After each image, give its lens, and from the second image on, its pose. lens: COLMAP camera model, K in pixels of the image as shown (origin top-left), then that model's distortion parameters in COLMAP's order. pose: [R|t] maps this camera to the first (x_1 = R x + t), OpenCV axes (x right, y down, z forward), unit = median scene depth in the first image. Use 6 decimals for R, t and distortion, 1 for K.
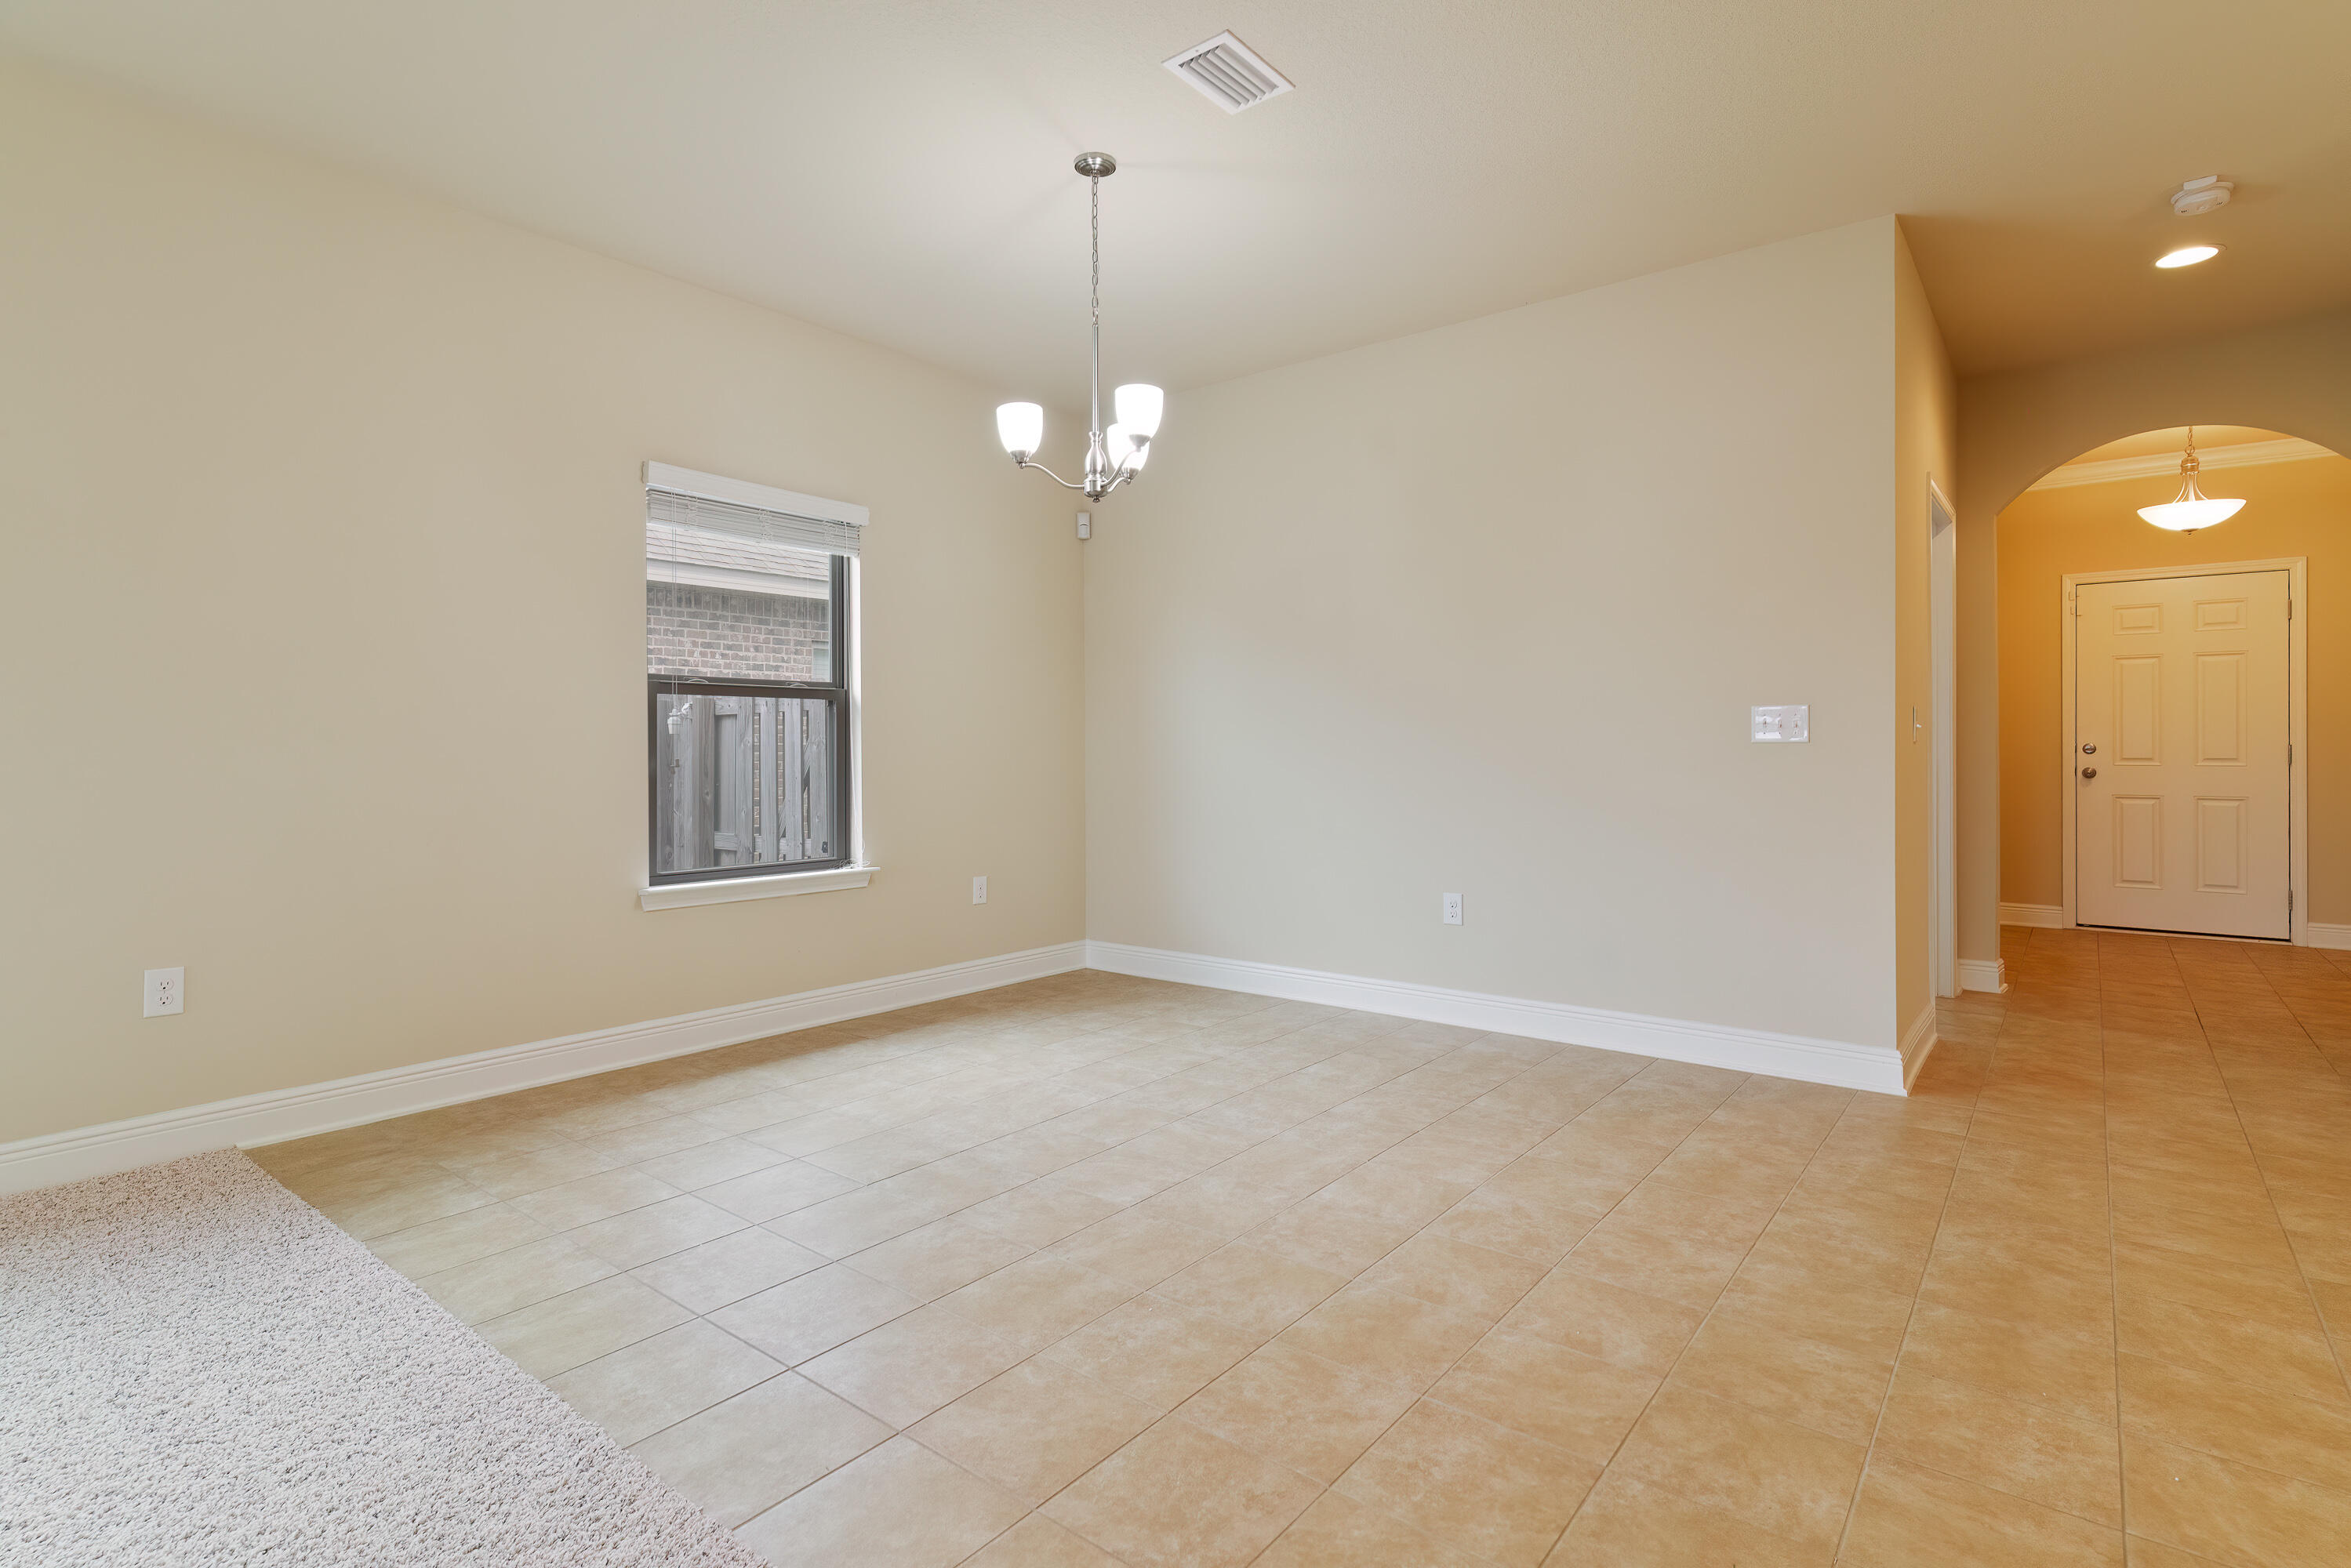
lens RADIAL K [[1137.0, 0, 1185.1], [0, 1137.0, 739.5], [0, 0, 1]] dist [0.000742, 0.000318]
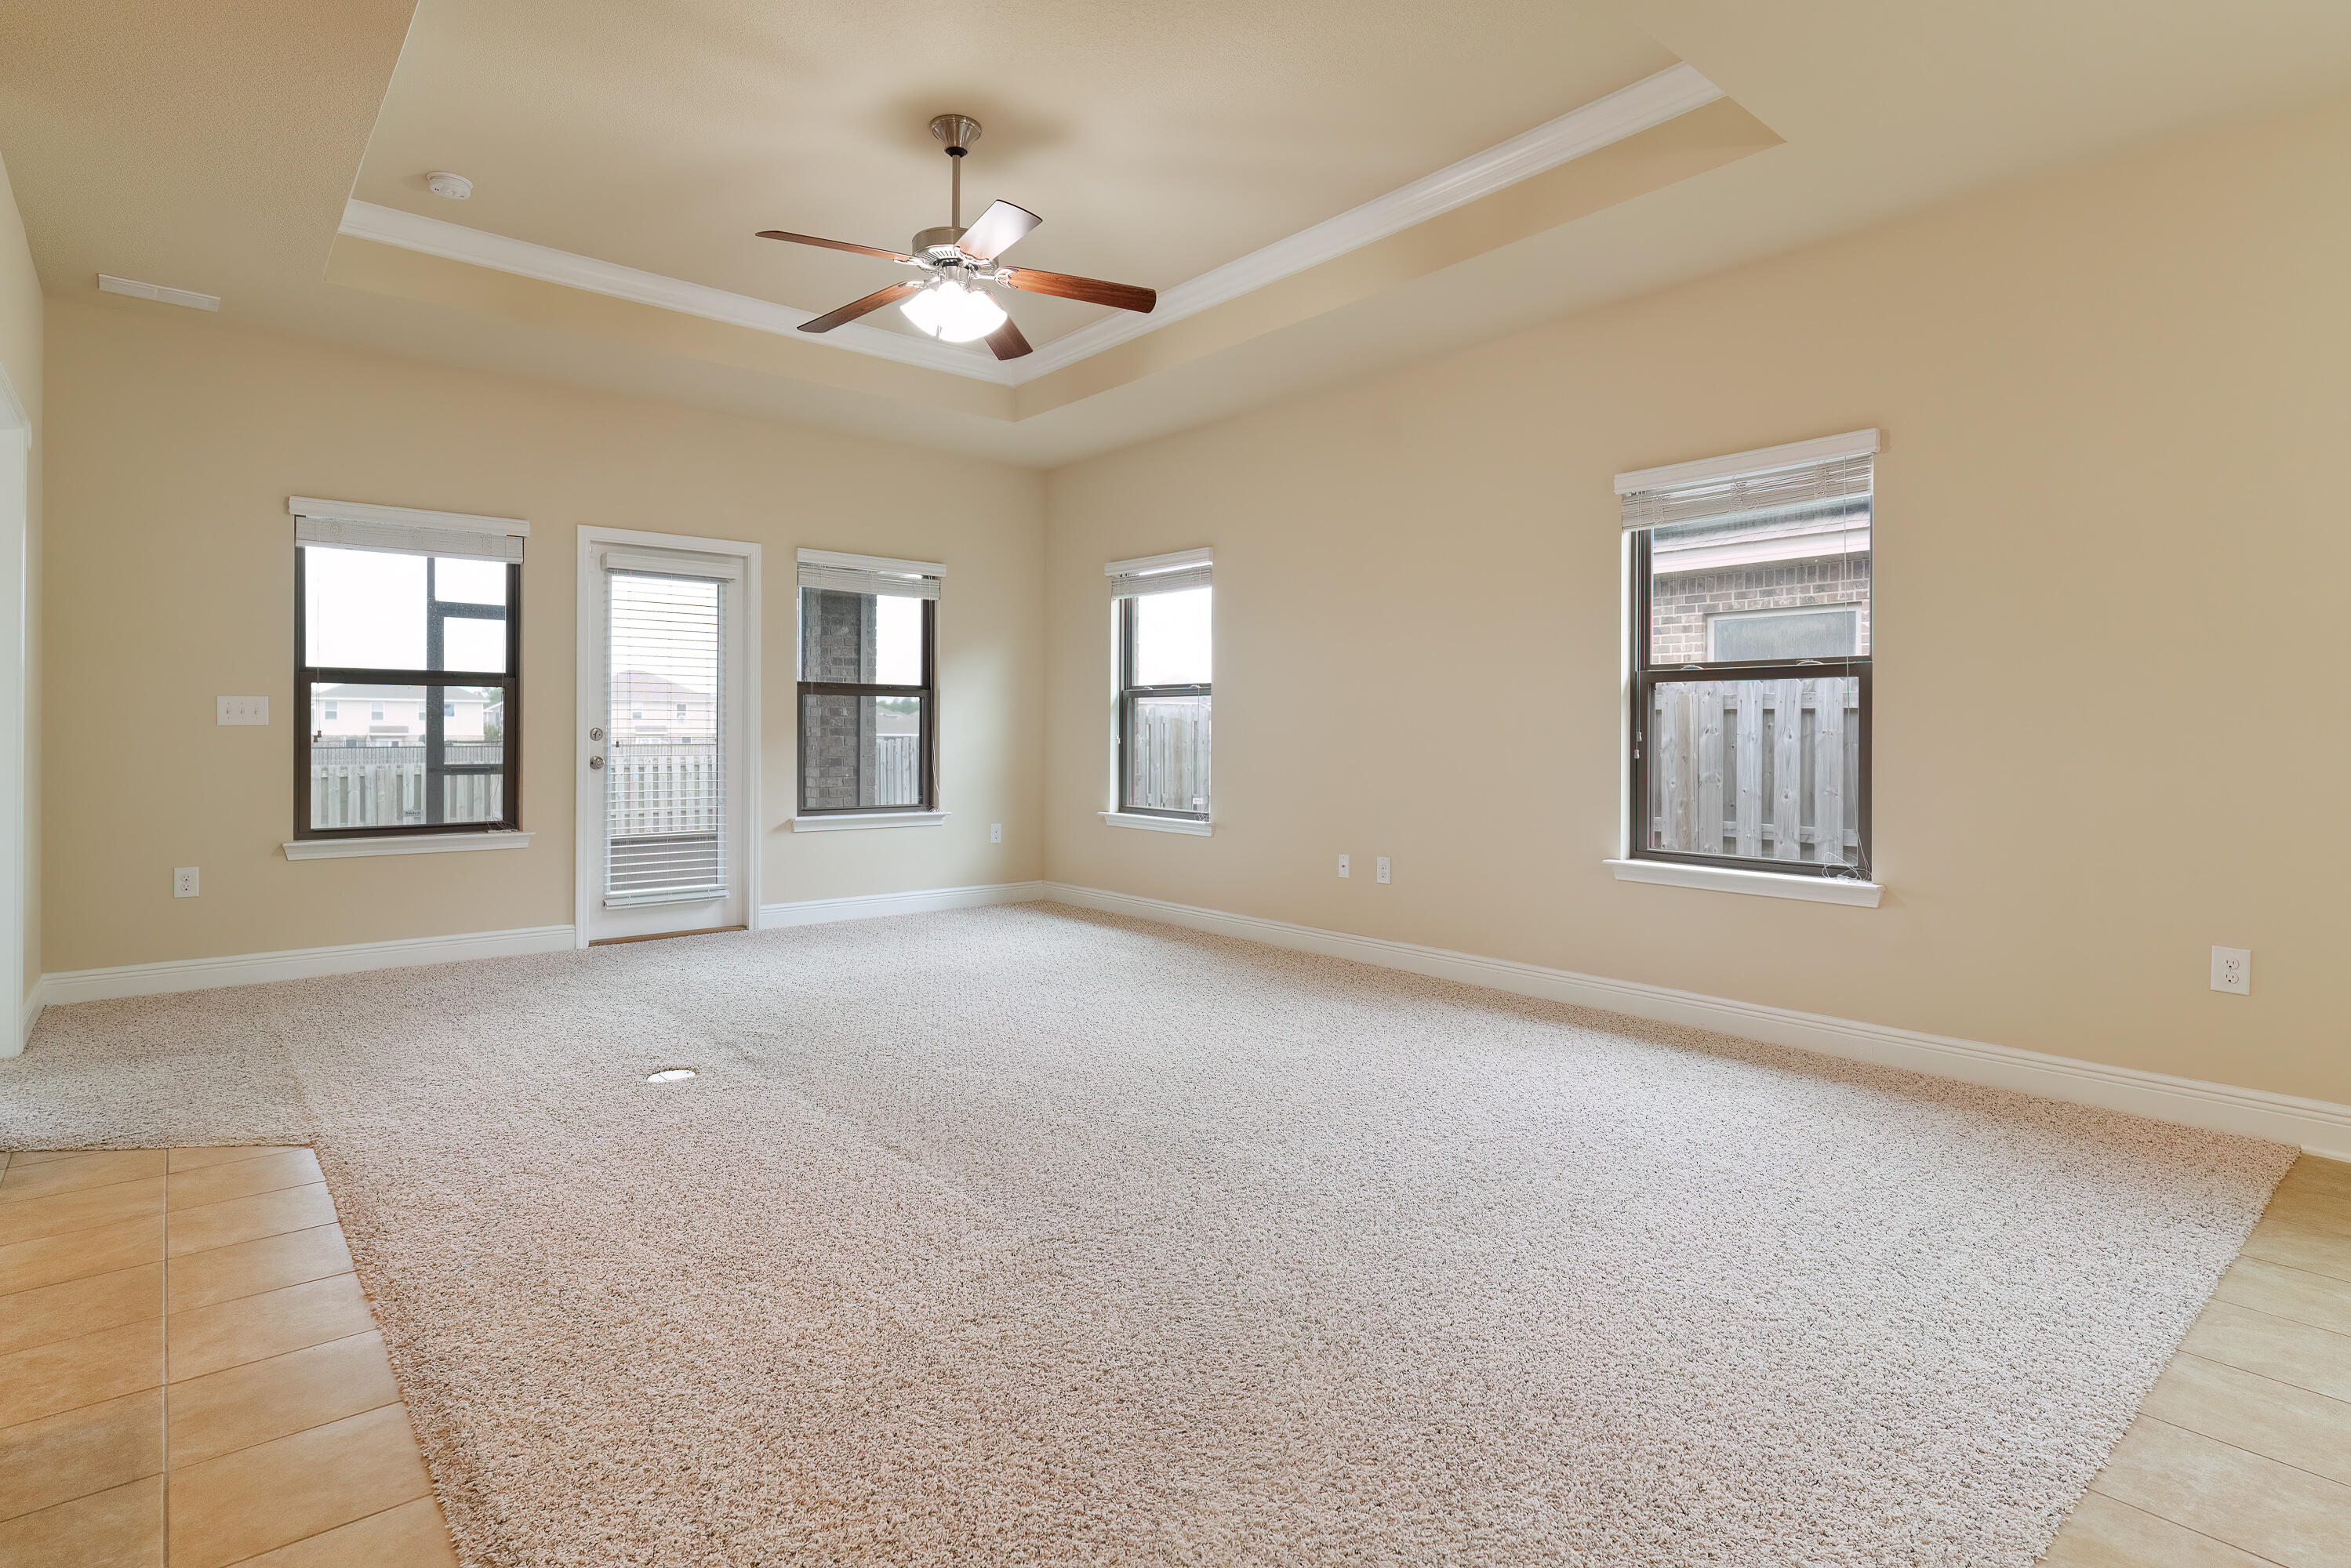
lens RADIAL K [[1158.7, 0, 1173.7], [0, 1158.7, 722.4], [0, 0, 1]] dist [0.000088, 0.000182]
pose [[-0.186678, -0.009768, -0.982373, 0.411786], [-0.001100, 0.999952, -0.009734, 0.009114], [0.982421, -0.000737, -0.186680, 0.321934]]
